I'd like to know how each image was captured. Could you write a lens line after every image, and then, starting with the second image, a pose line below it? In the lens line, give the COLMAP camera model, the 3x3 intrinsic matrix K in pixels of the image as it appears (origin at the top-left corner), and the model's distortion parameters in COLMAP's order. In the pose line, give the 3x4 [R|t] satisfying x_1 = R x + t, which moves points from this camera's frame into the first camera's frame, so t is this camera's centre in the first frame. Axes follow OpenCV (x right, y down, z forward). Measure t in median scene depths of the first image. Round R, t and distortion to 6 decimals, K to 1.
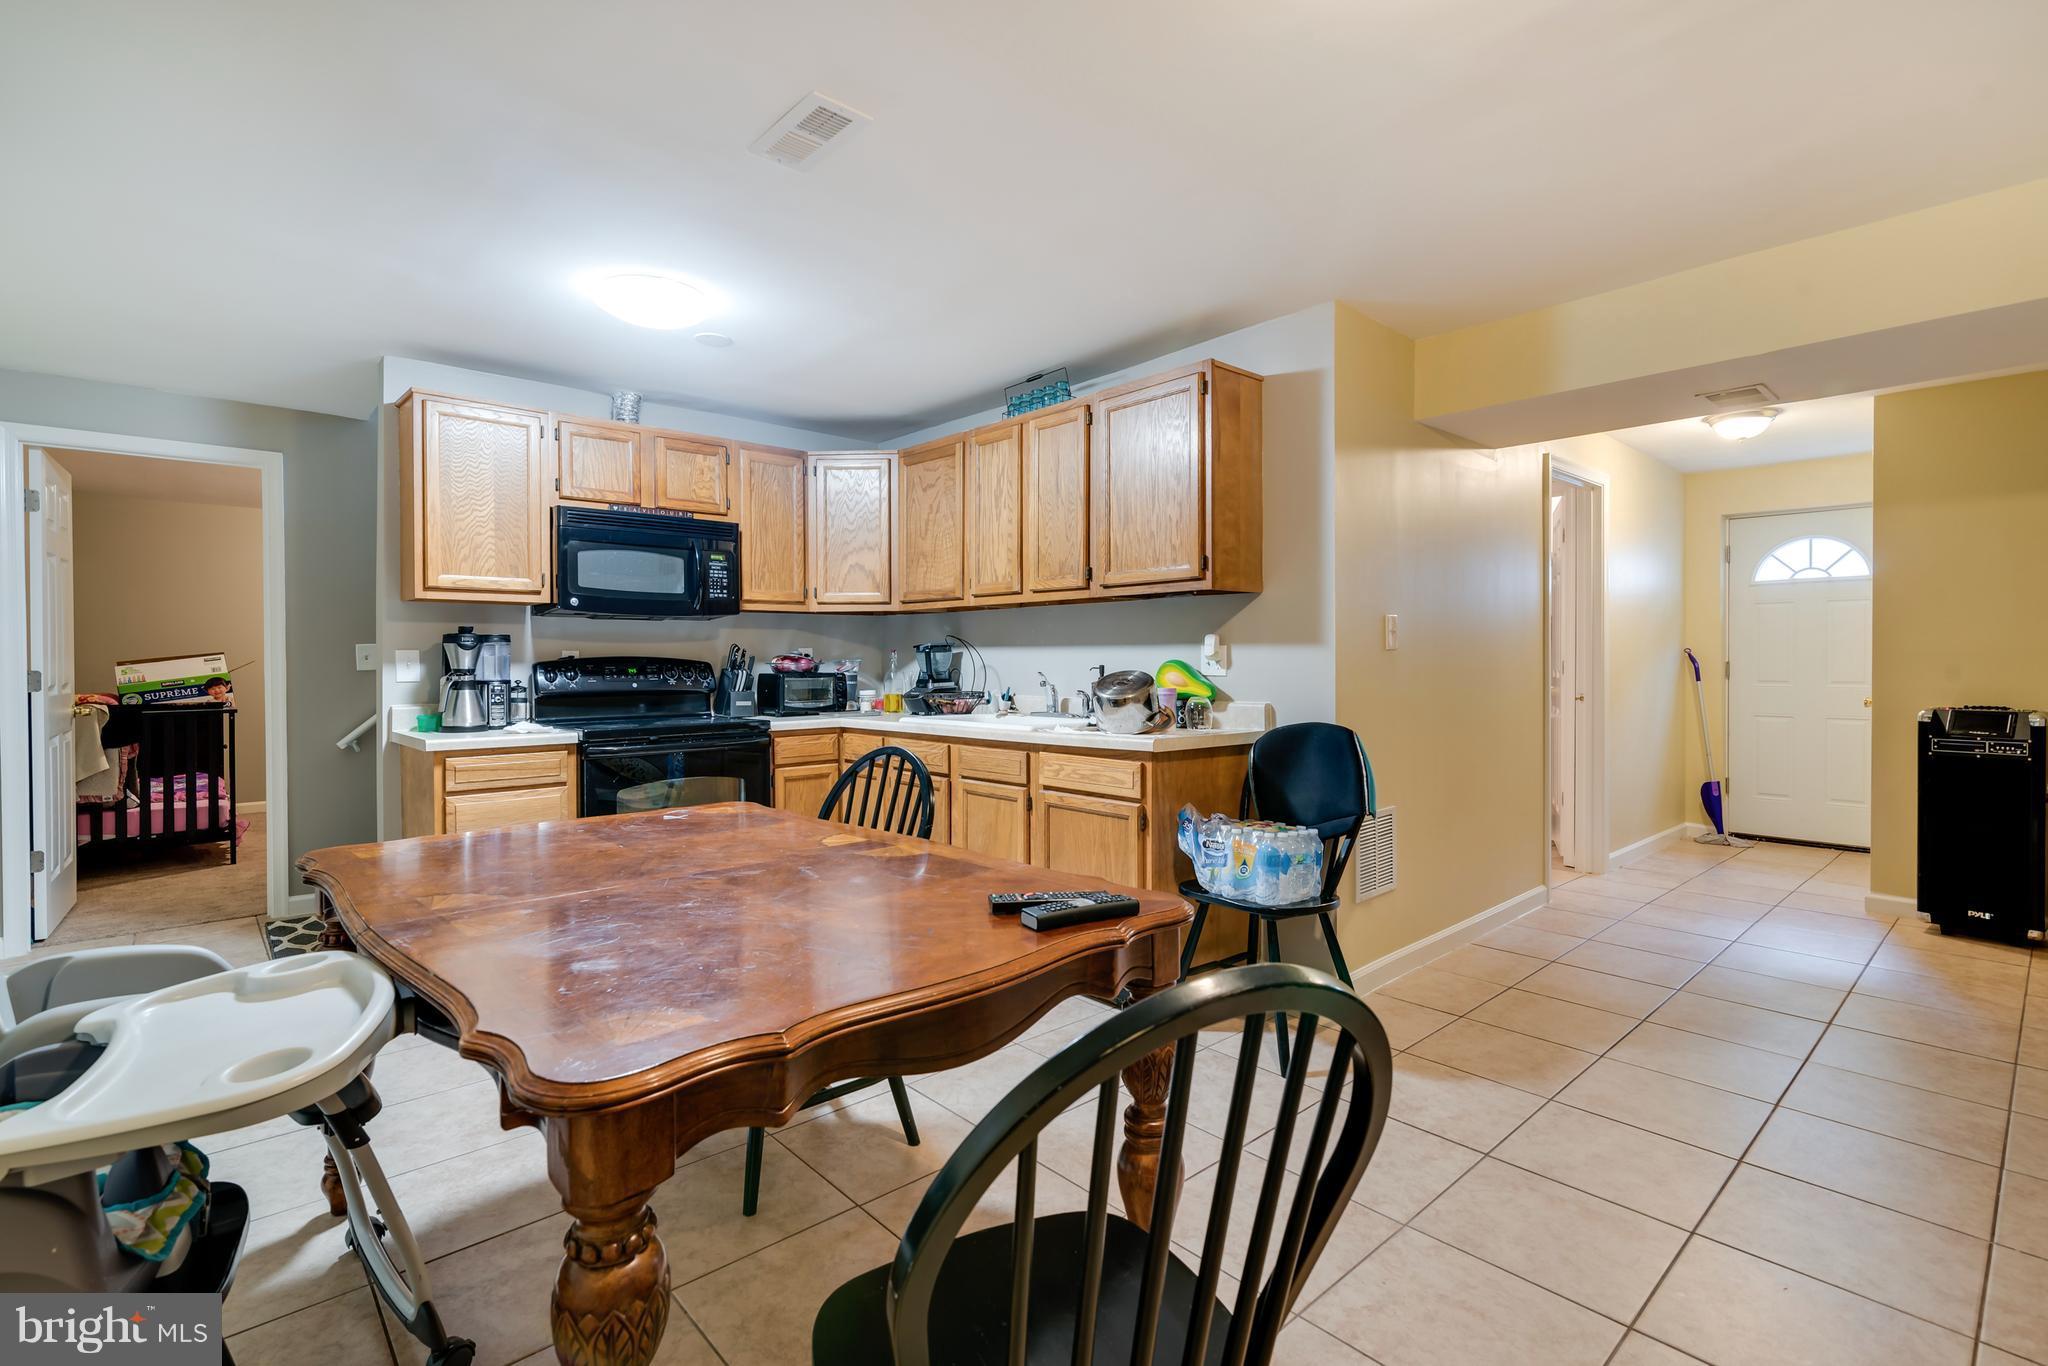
lens RADIAL K [[961.9, 0, 1024.9], [0, 961.9, 674.1], [0, 0, 1]] dist [0.001099, 0.000073]
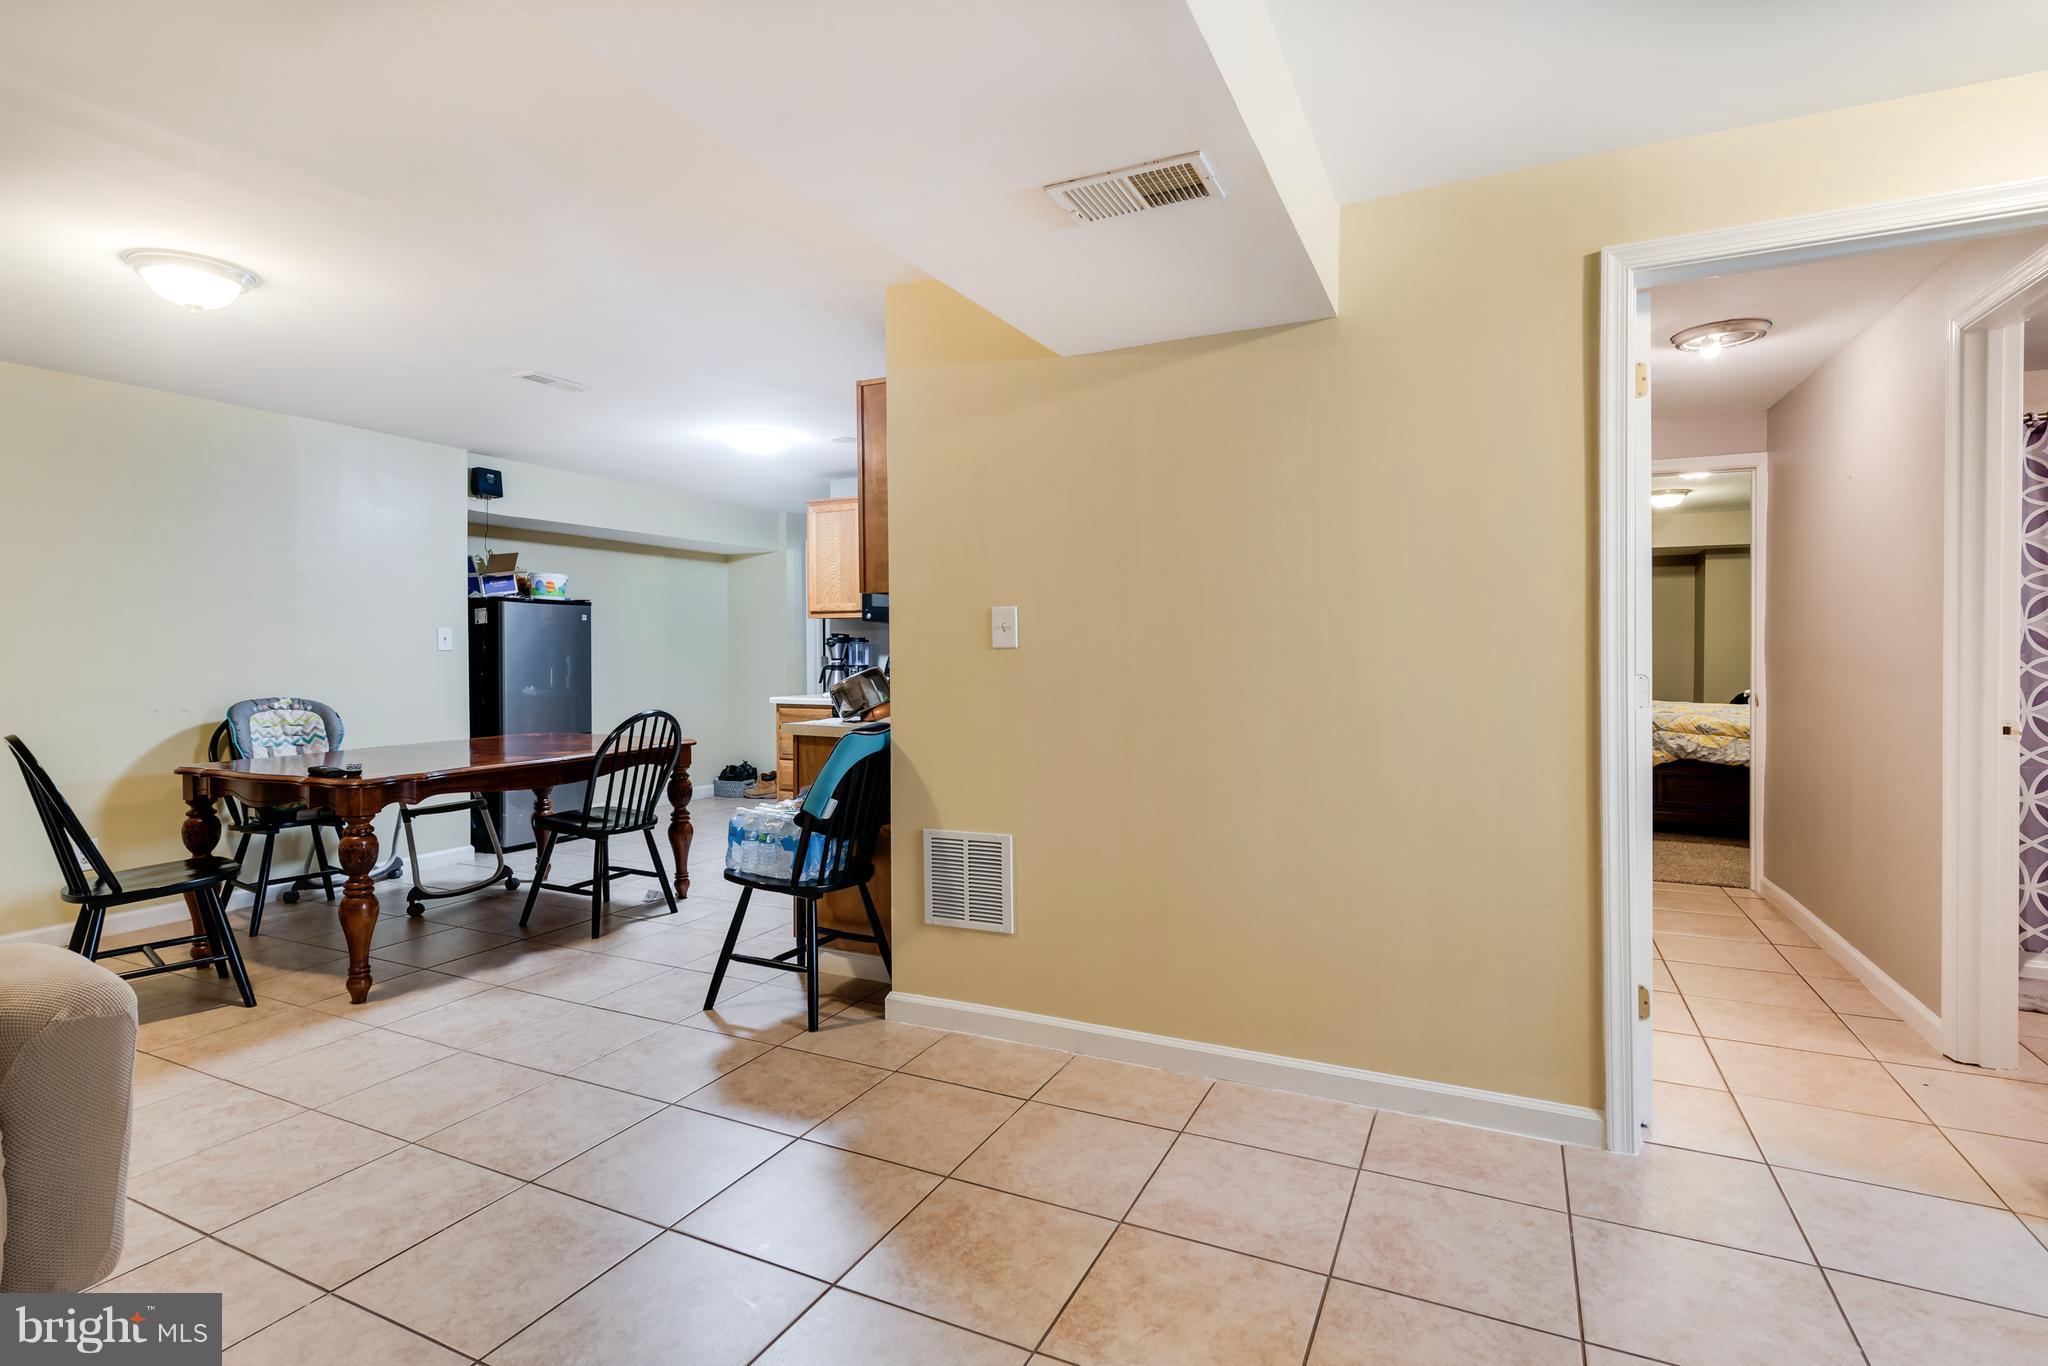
lens RADIAL K [[961.9, 0, 1029.1], [0, 961.9, 672.1], [0, 0, 1]] dist [0.001099, 0.000073]
pose [[0.380696, 0.022526, -0.924426, 1.236182], [-0.011649, 0.999741, 0.019564, -0.022640], [0.924627, 0.003320, 0.380859, 0.741895]]
